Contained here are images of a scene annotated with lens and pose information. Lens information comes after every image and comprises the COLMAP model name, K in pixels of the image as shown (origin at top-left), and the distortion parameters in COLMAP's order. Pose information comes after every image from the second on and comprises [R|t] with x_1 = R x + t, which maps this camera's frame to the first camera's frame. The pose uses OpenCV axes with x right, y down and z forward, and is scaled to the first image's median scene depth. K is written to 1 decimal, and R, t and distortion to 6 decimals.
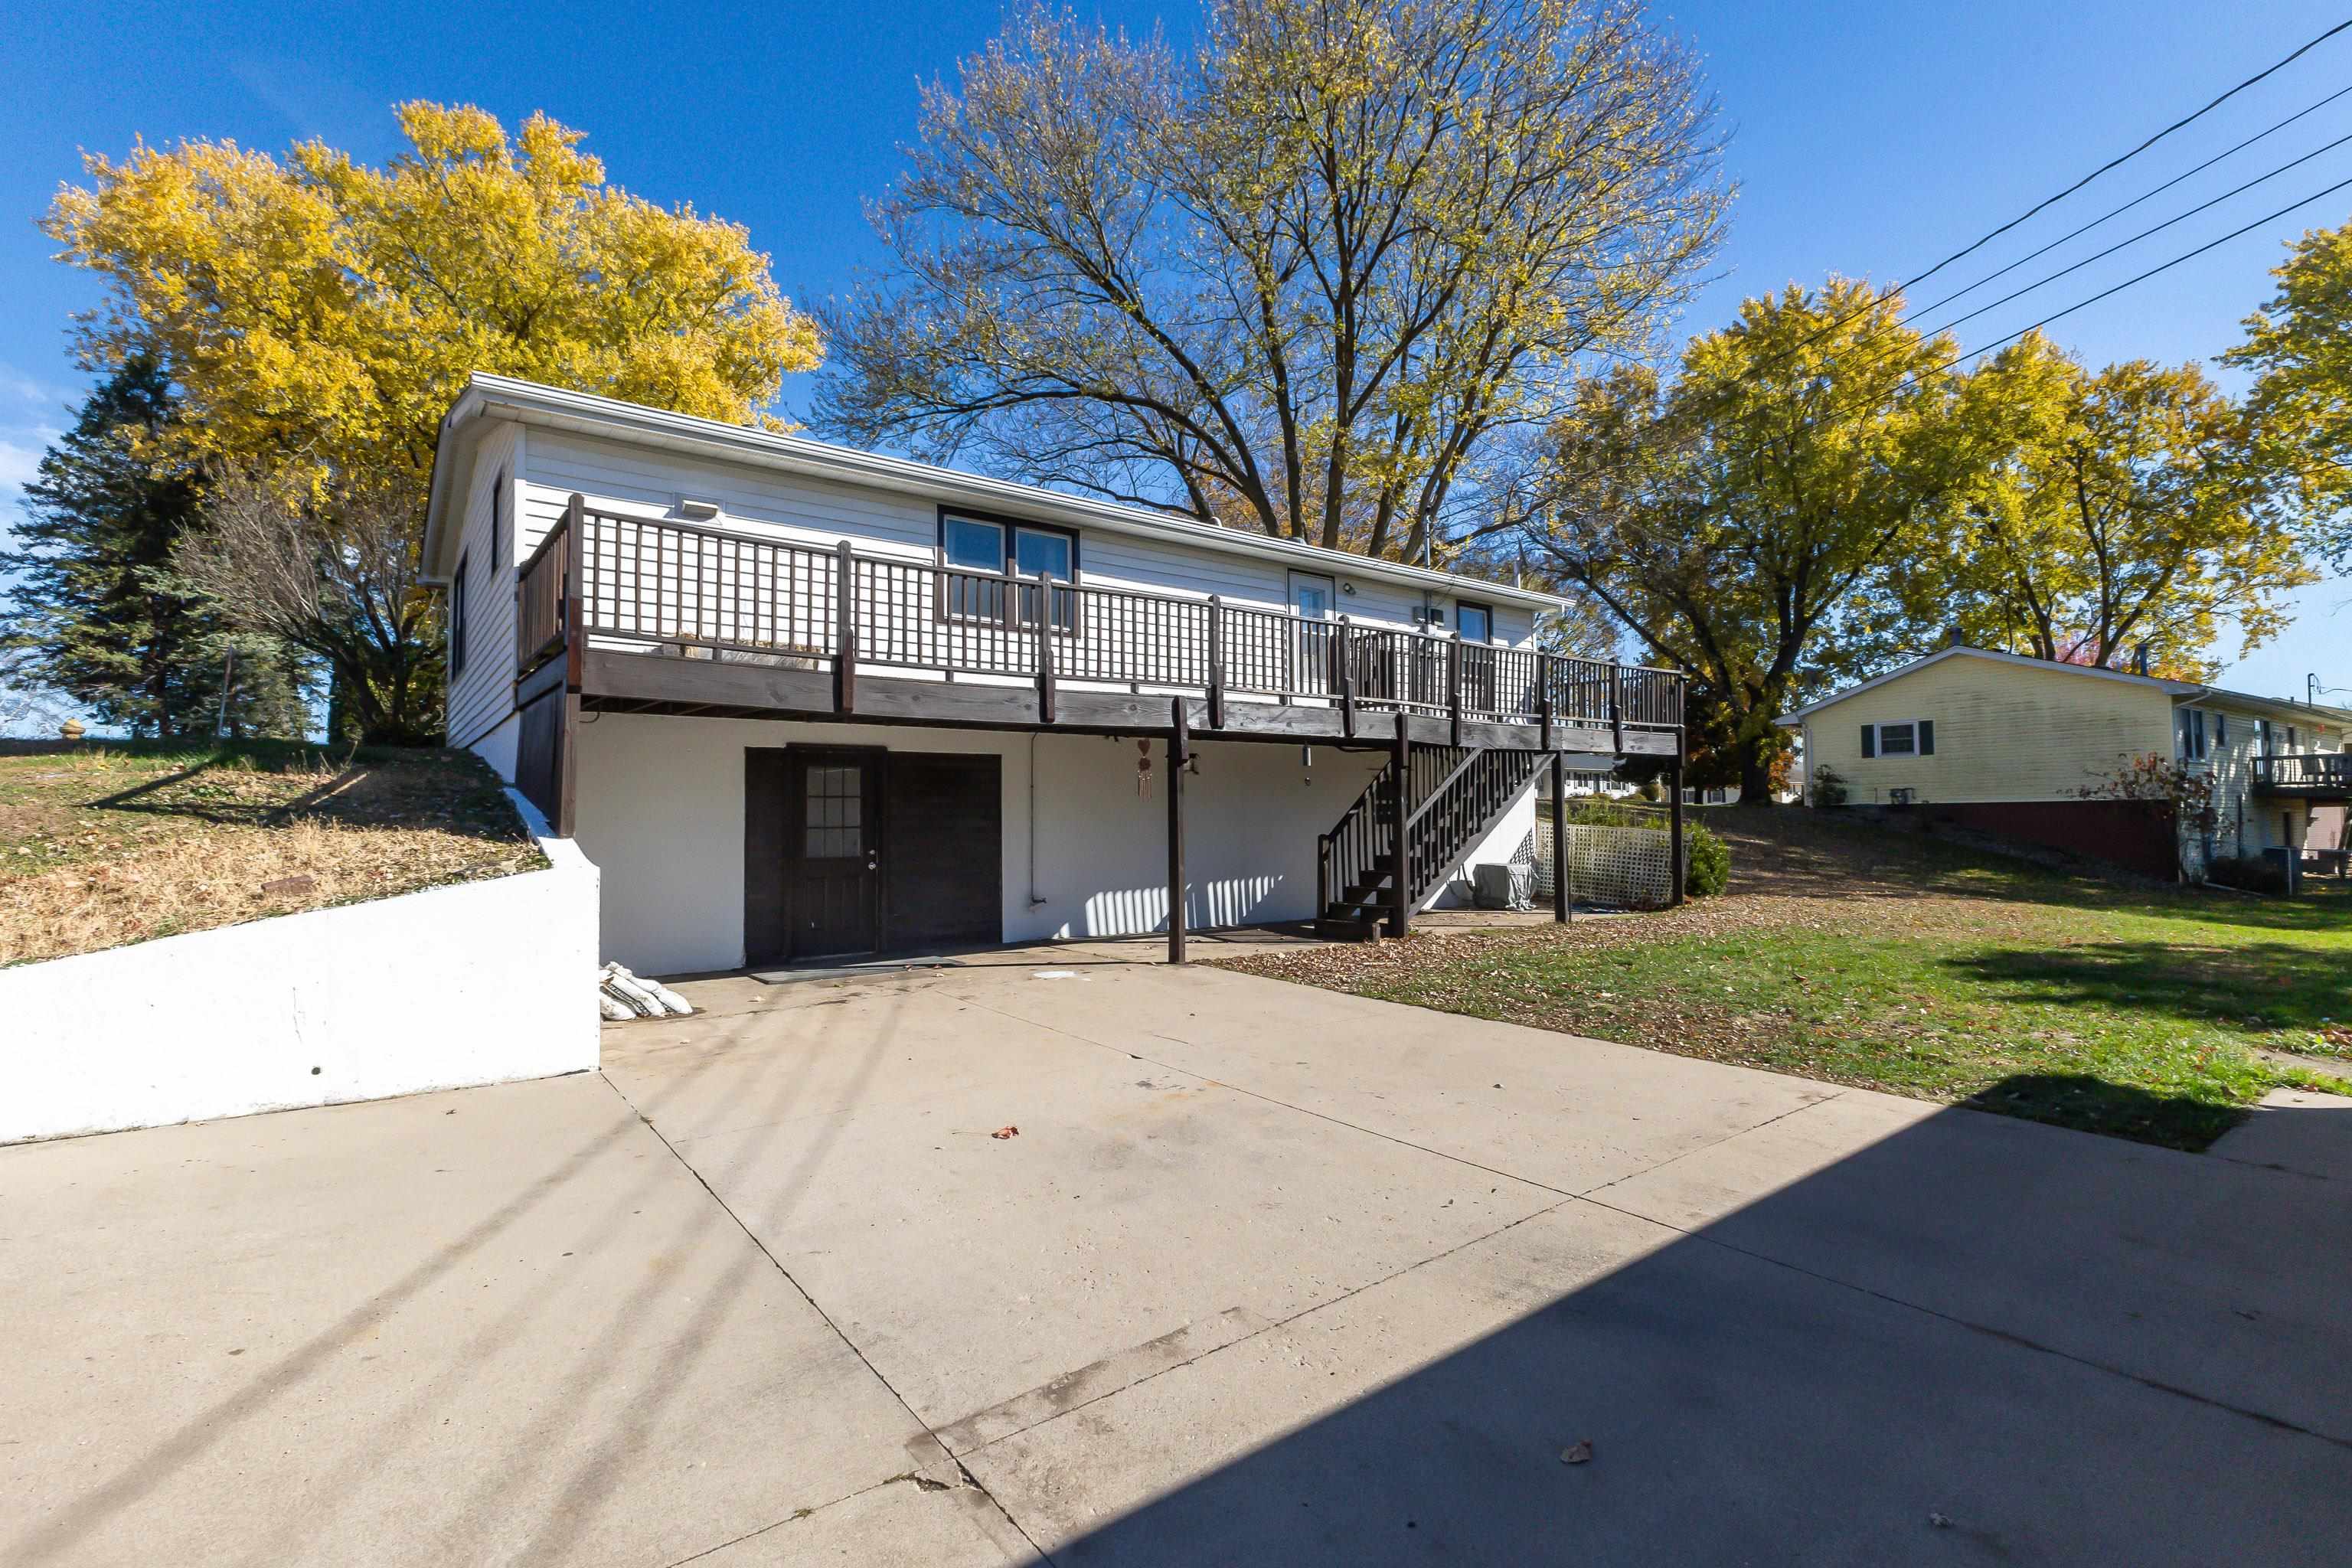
lens RADIAL K [[1058.3, 0, 1172.3], [0, 1058.3, 789.2], [0, 0, 1]] dist [-0.001900, -0.001266]
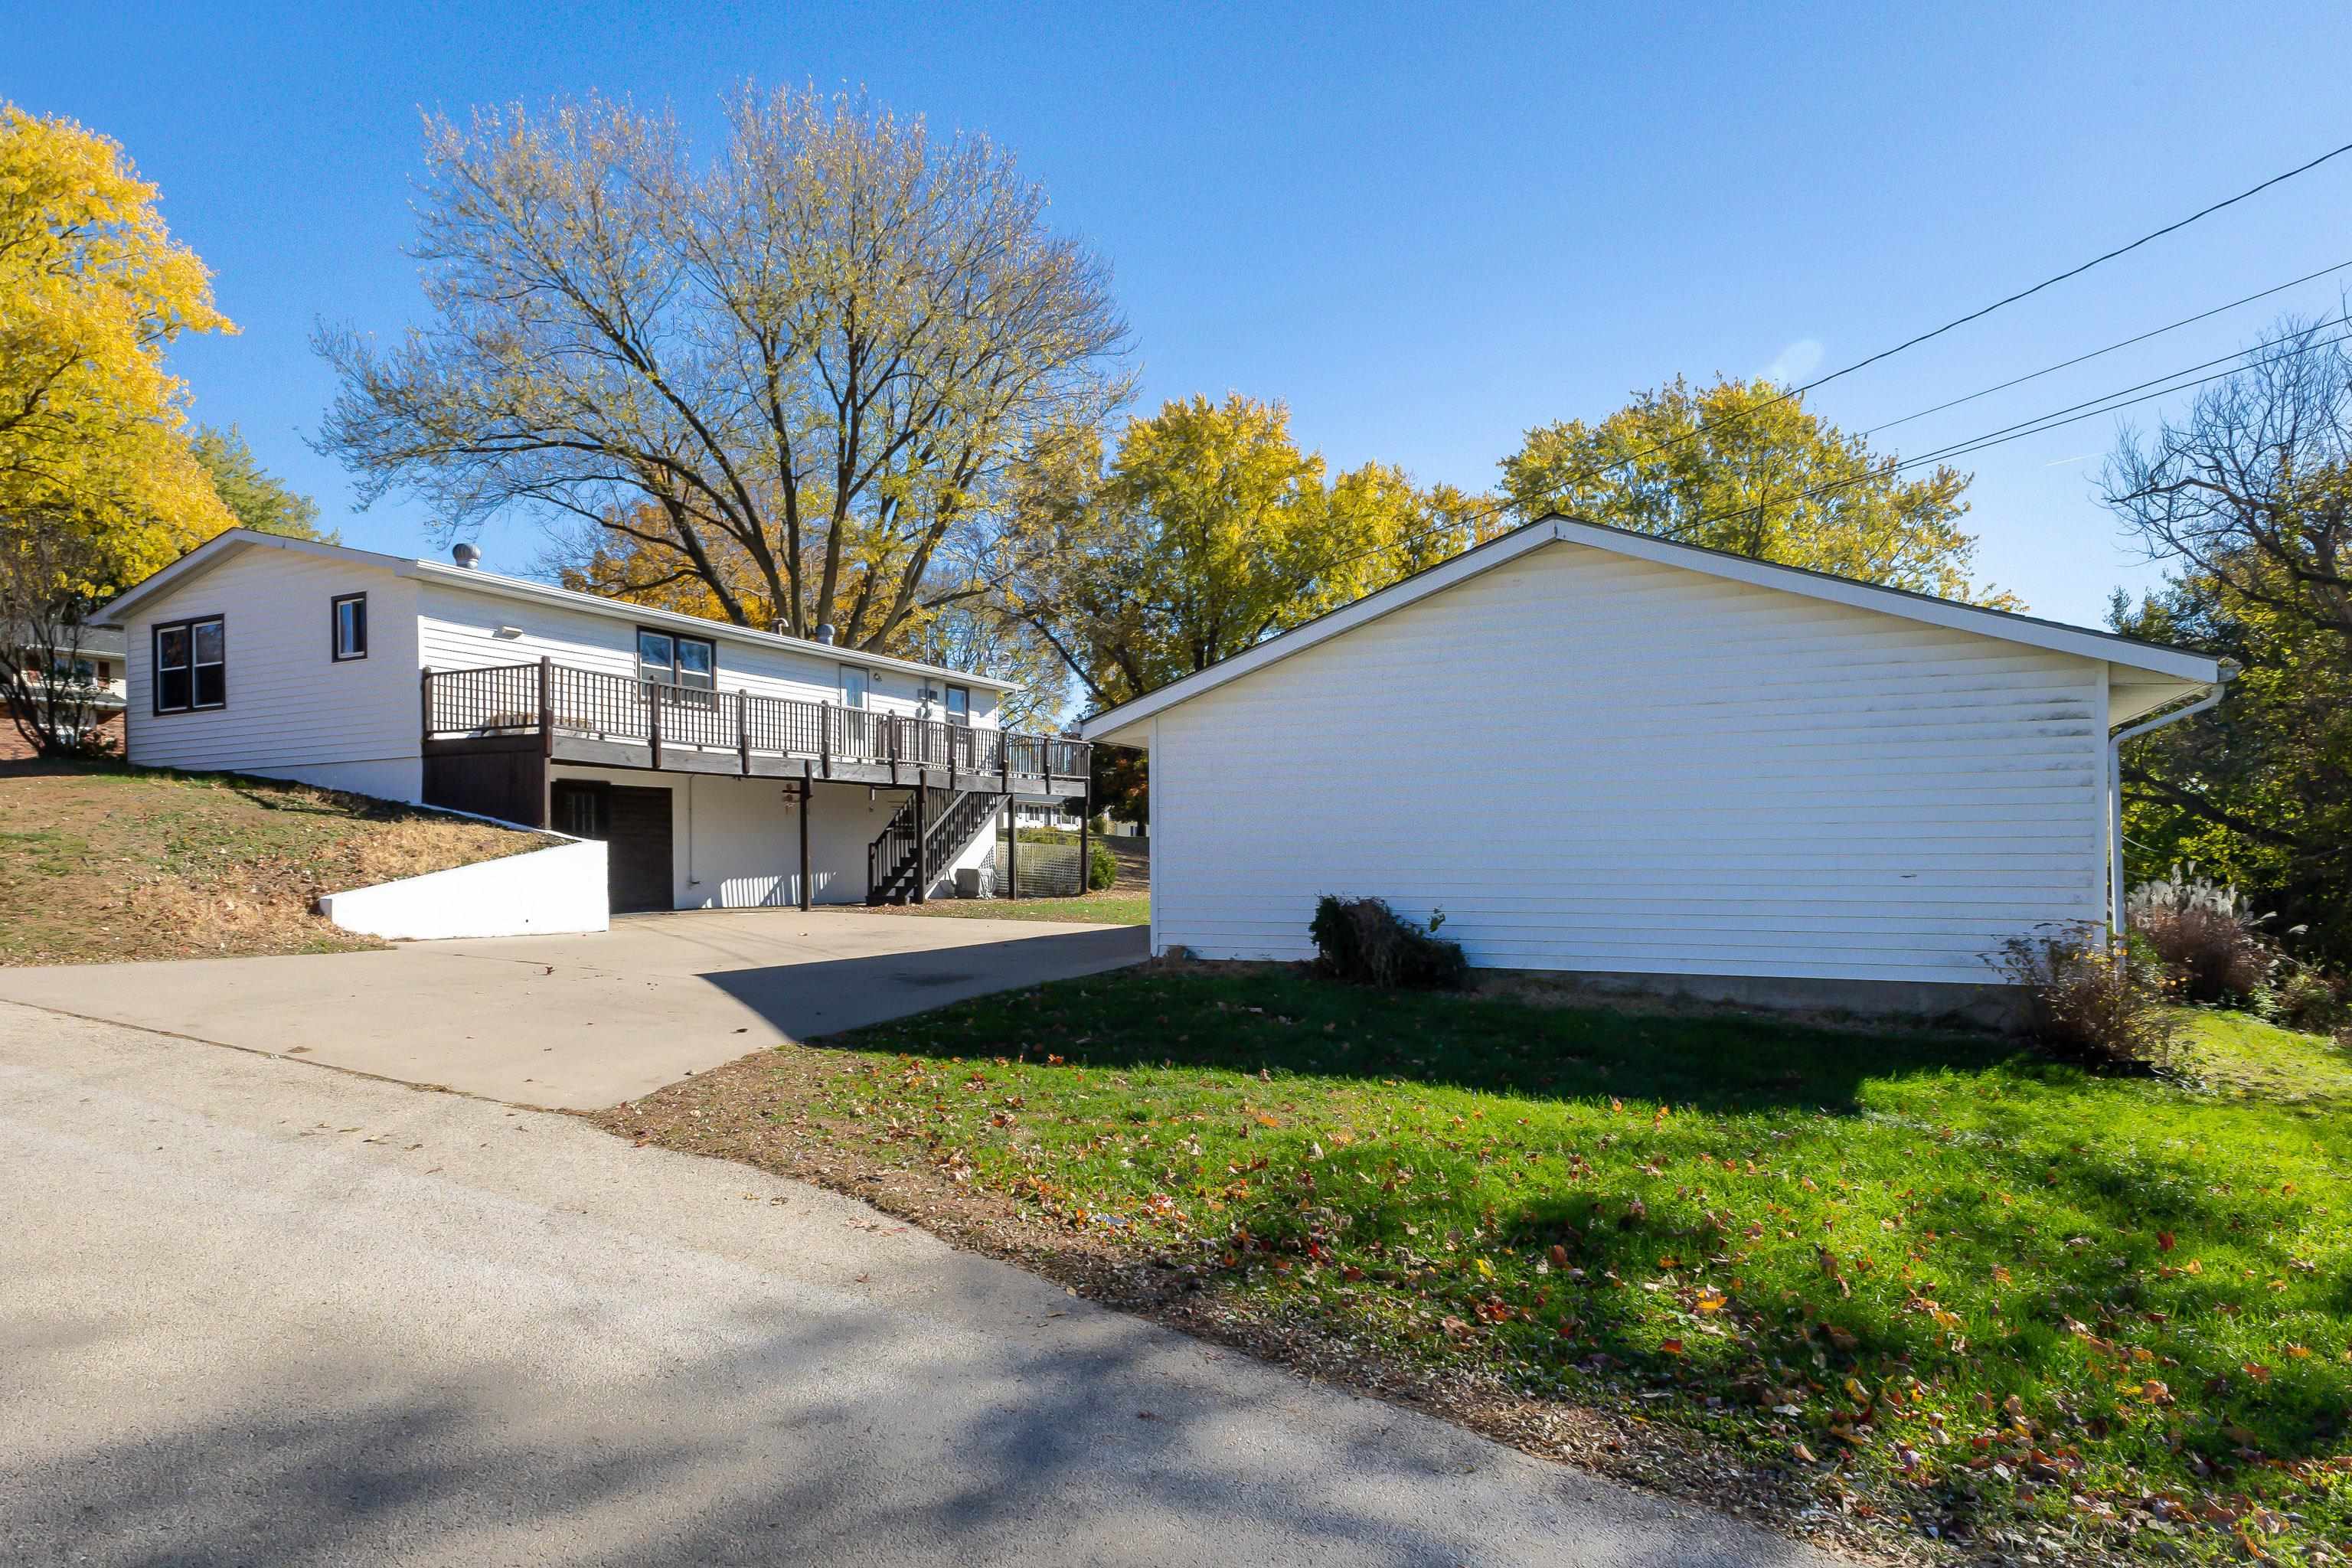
lens RADIAL K [[1324.1, 0, 1124.7], [0, 1324.1, 870.3], [0, 0, 1]] dist [0.004343, 0.000512]
pose [[0.906265, 0.001463, 0.422707, -0.263298], [-0.017339, 0.999281, 0.033714, 0.007637], [-0.422354, -0.037883, 0.905639, -0.716825]]
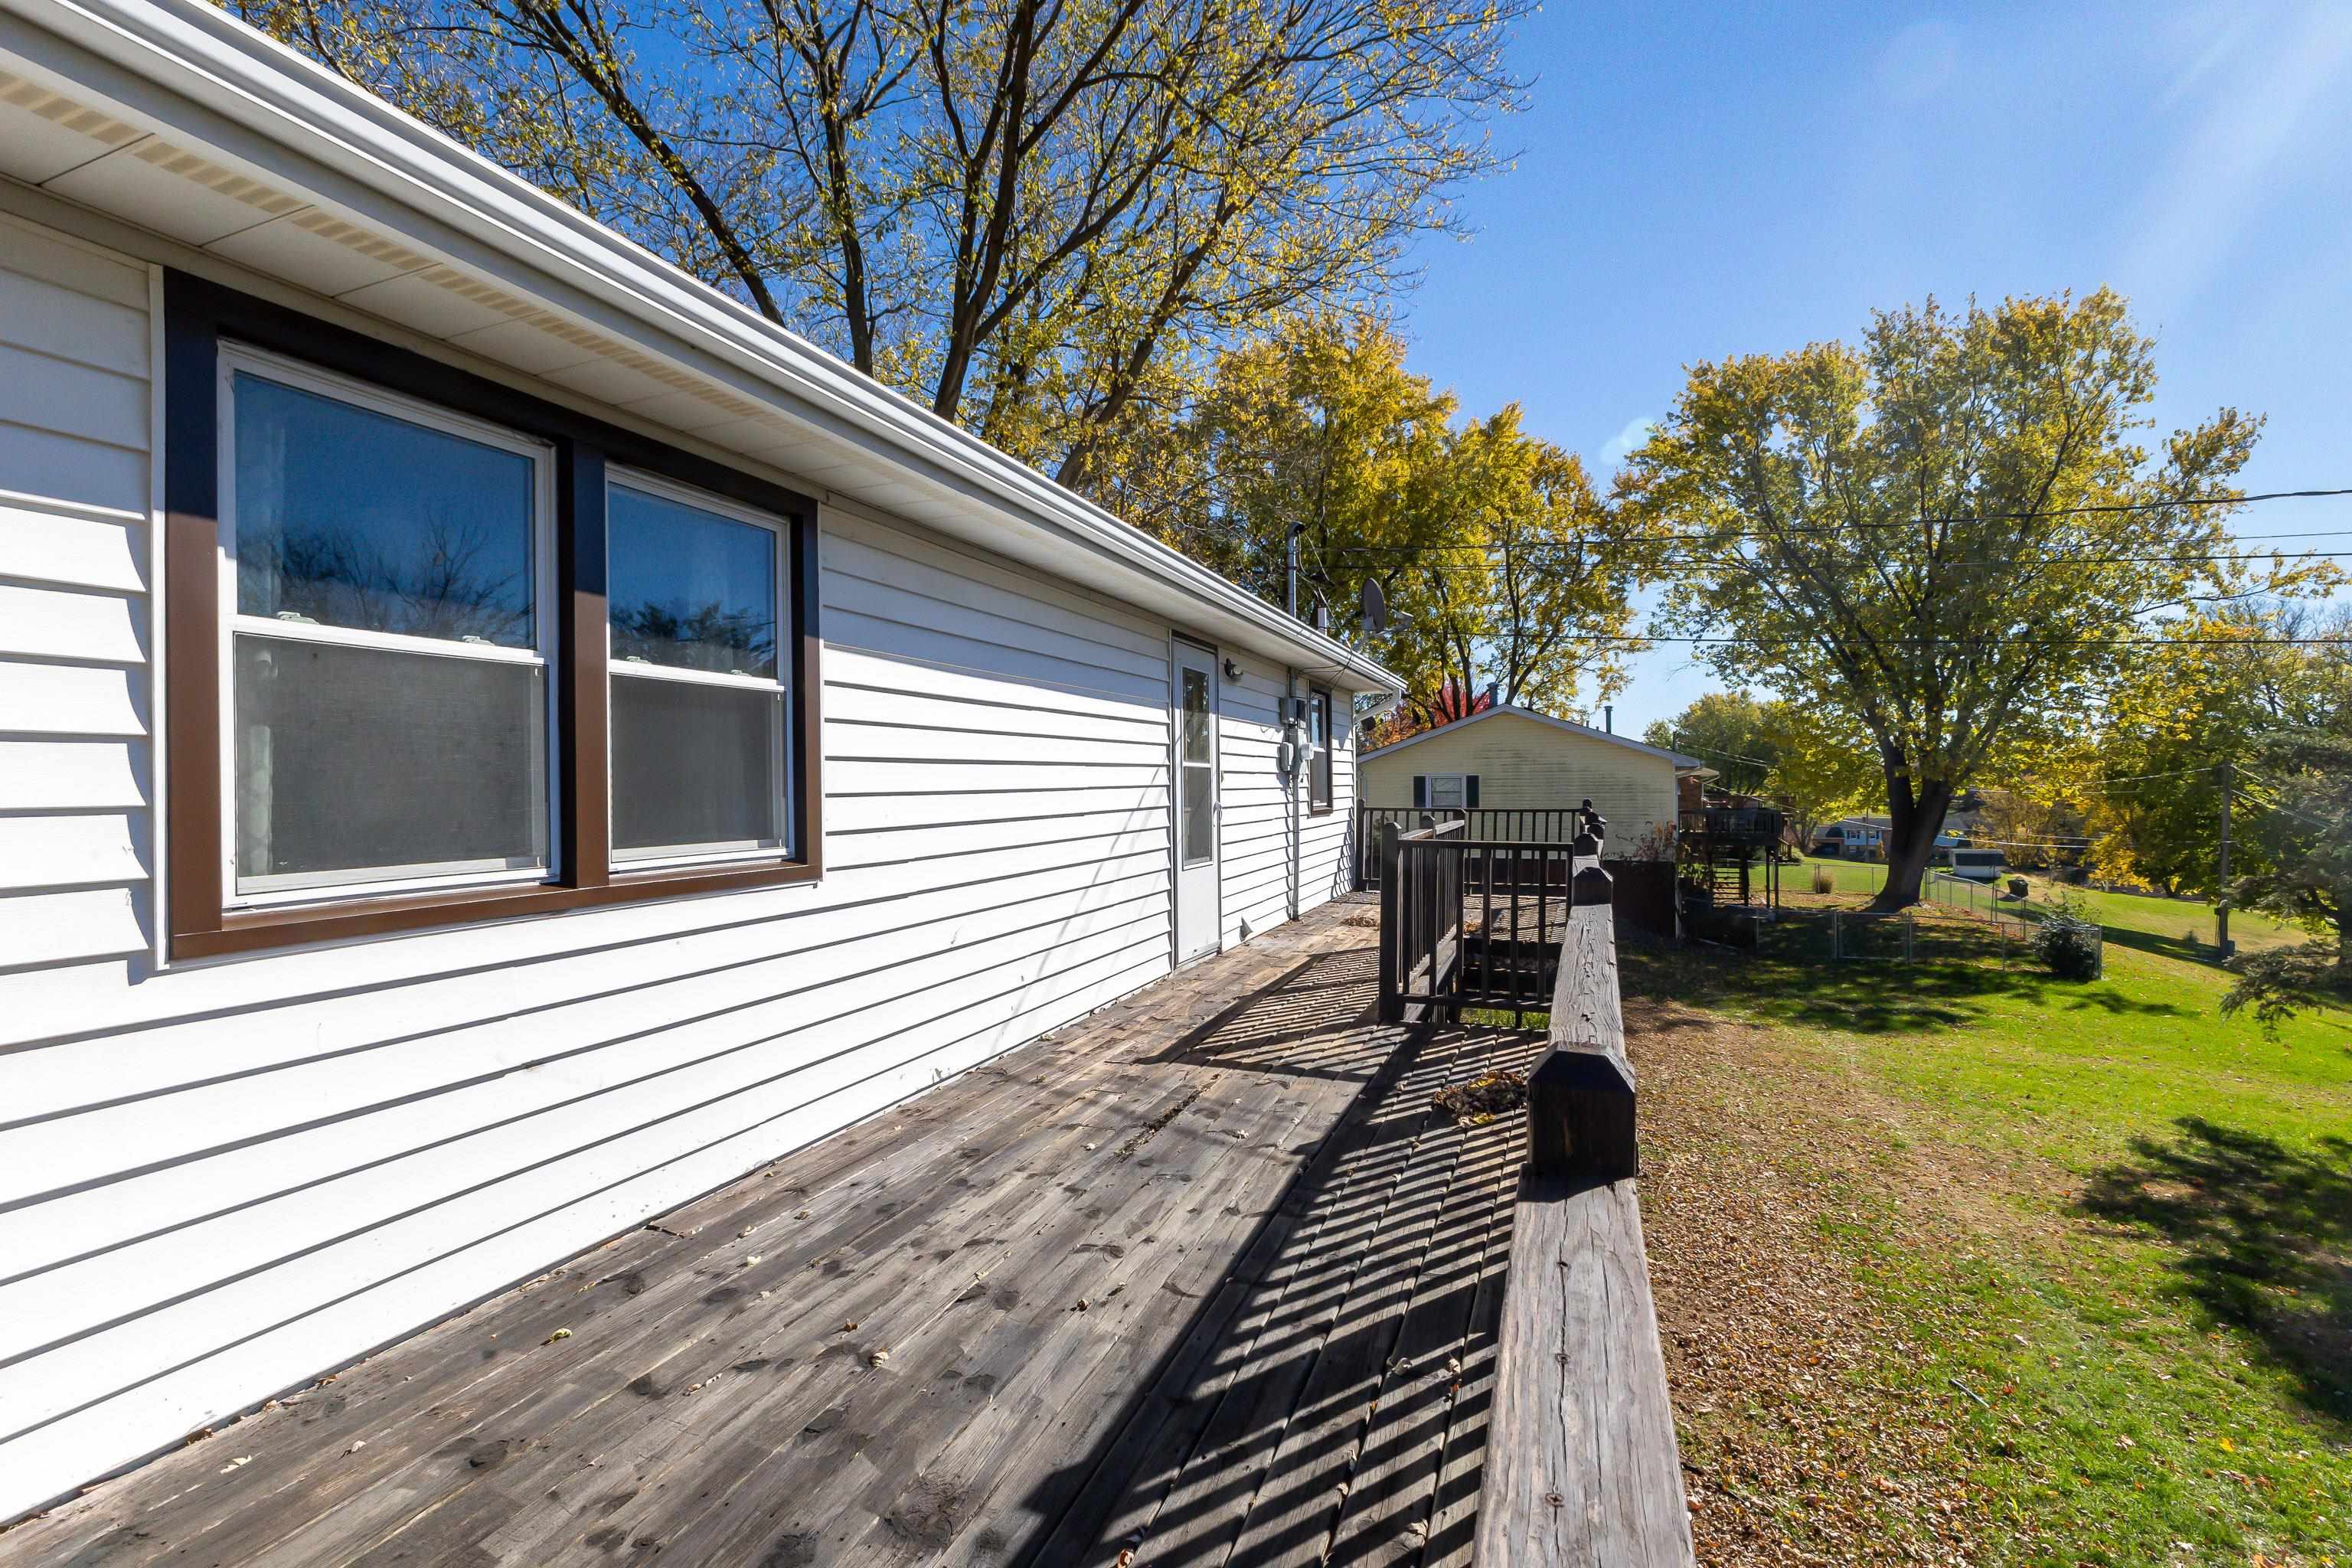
lens RADIAL K [[1075.6, 0, 1161.4], [0, 1075.6, 791.4], [0, 0, 1]] dist [-0.012652, -0.001963]
pose [[0.861105, 0.002593, 0.508420, -0.113616], [-0.016547, 0.999600, 0.022927, -0.128057], [-0.508158, -0.028155, 0.860804, 0.512833]]
